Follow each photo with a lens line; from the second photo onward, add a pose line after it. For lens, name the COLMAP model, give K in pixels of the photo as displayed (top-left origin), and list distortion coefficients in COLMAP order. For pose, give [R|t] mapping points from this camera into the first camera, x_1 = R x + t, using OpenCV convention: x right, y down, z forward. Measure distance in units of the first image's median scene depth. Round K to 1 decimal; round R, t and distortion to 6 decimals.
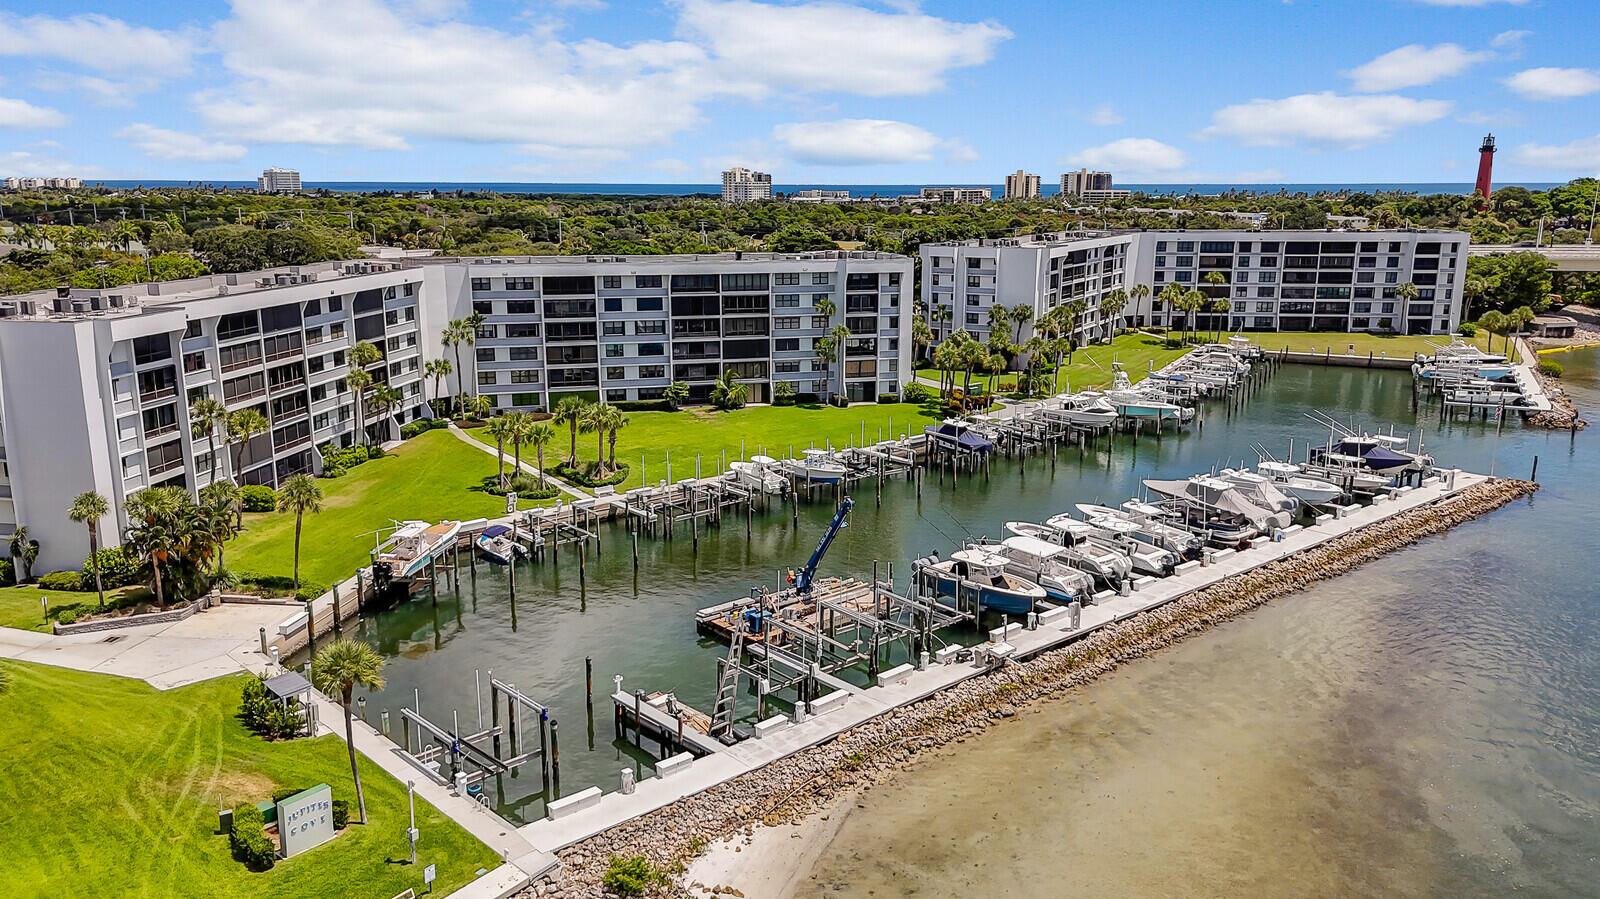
lens RADIAL K [[1216.0, 0, 832.7], [0, 1216.0, 449.2], [0, 0, 1]] dist [0.150636, -0.239905]
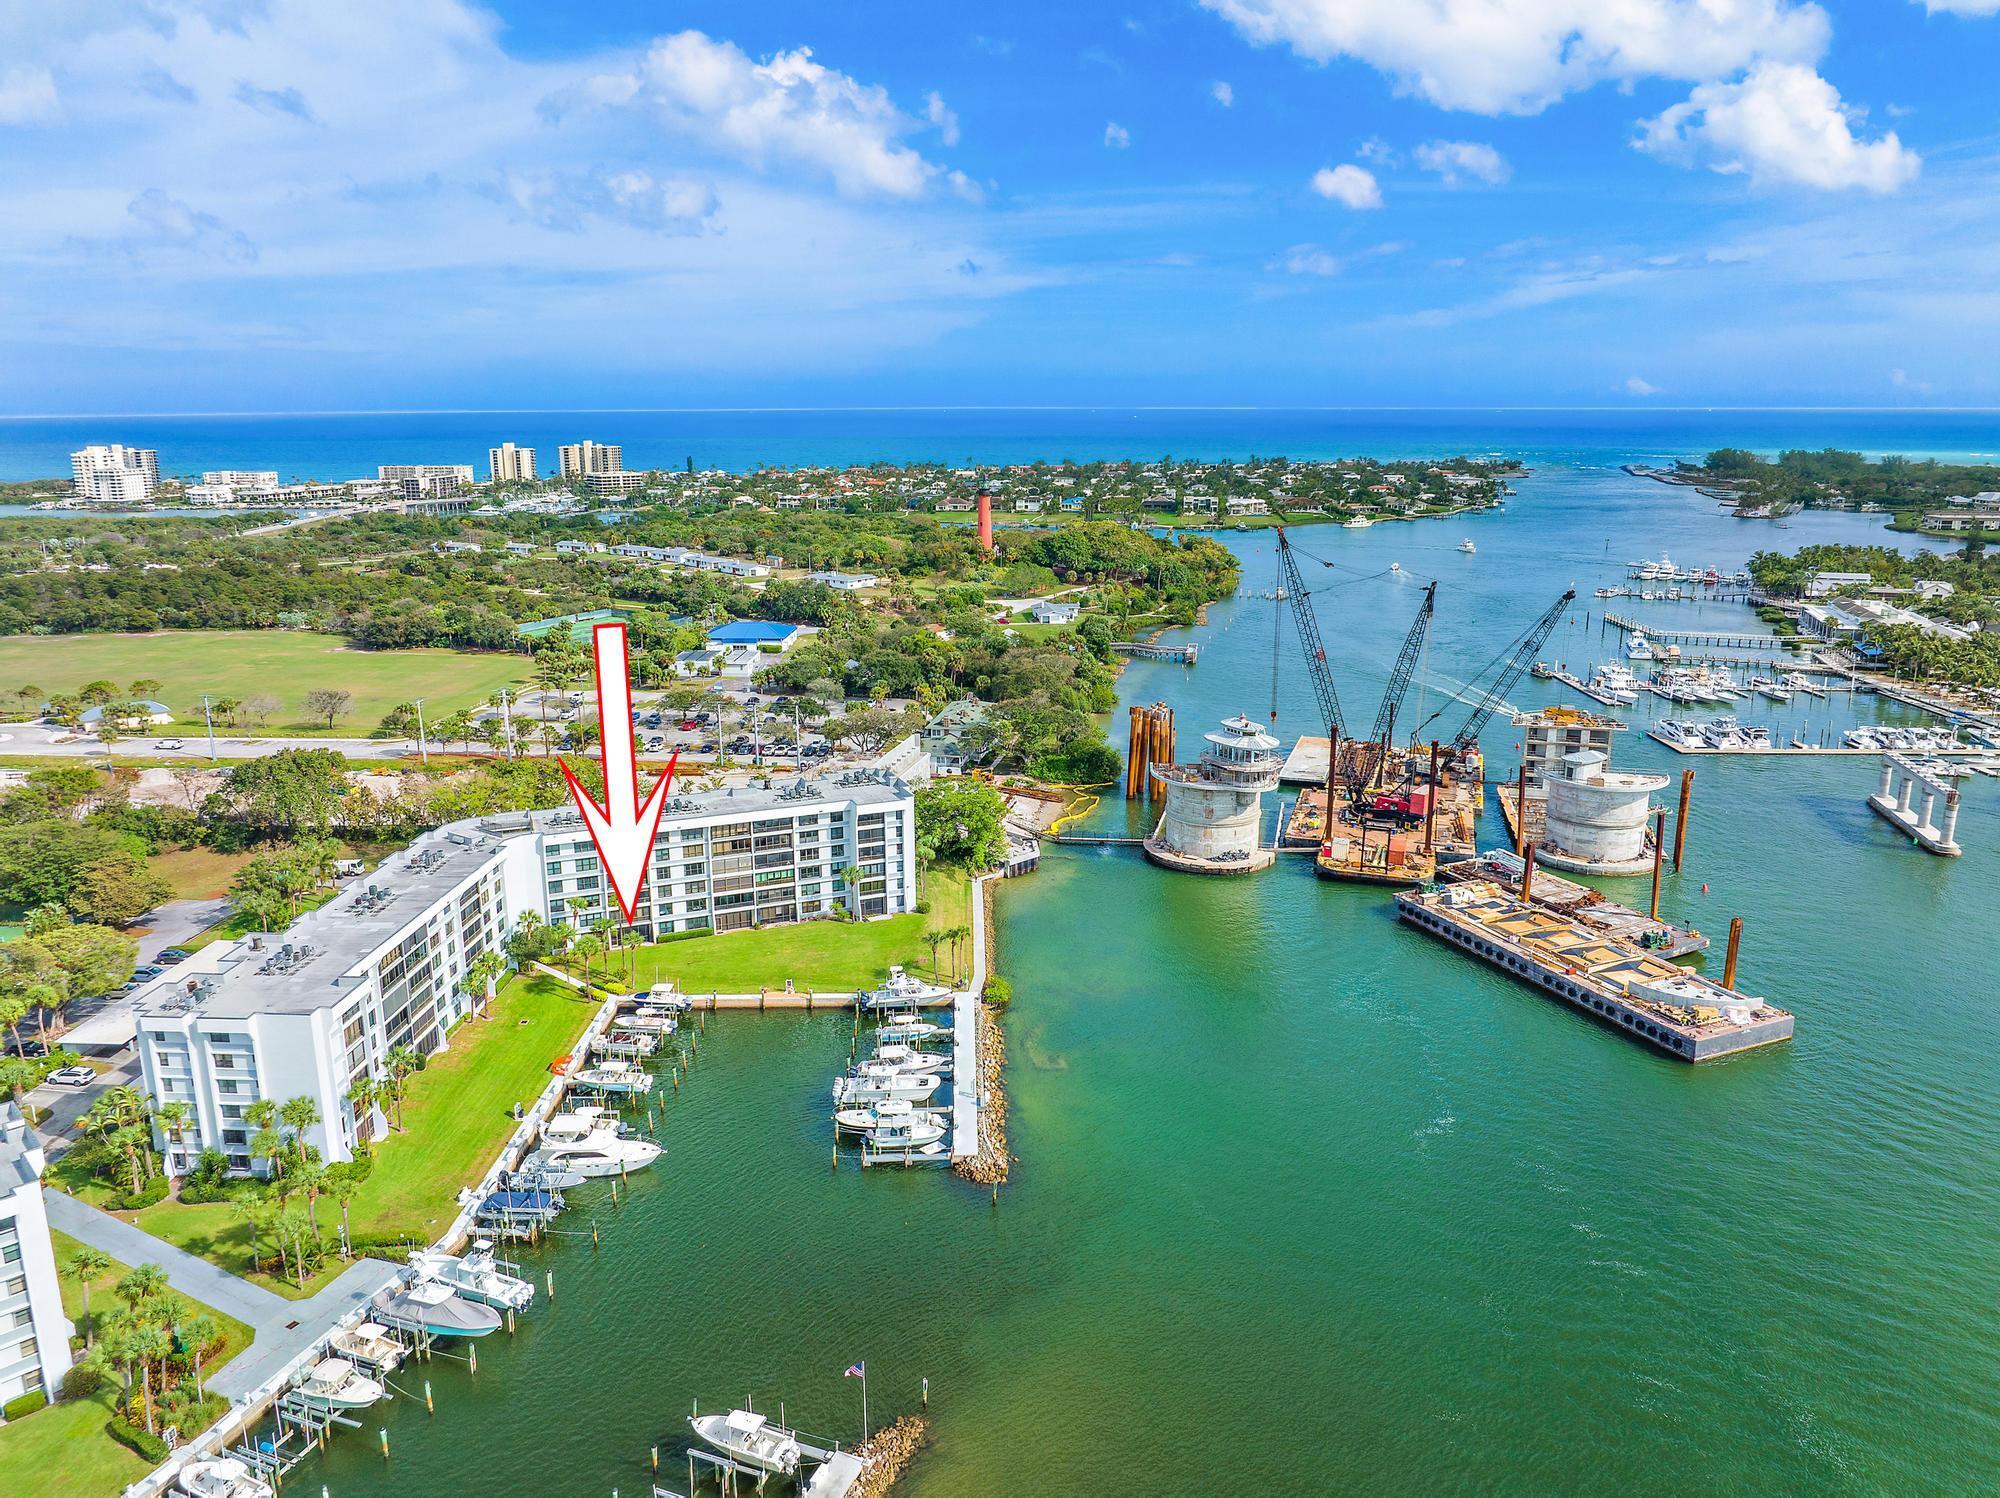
lens RADIAL K [[1427.5, 0, 1000.0], [0, 1427.5, 749.0], [0, 0, 1]] dist [-0.006328, 0.000817]
pose [[0.893863, -0.112817, 0.433913, 0.214804], [0.109169, 0.993462, 0.033412, -0.347166], [-0.434845, 0.017504, 0.900335, 0.140965]]
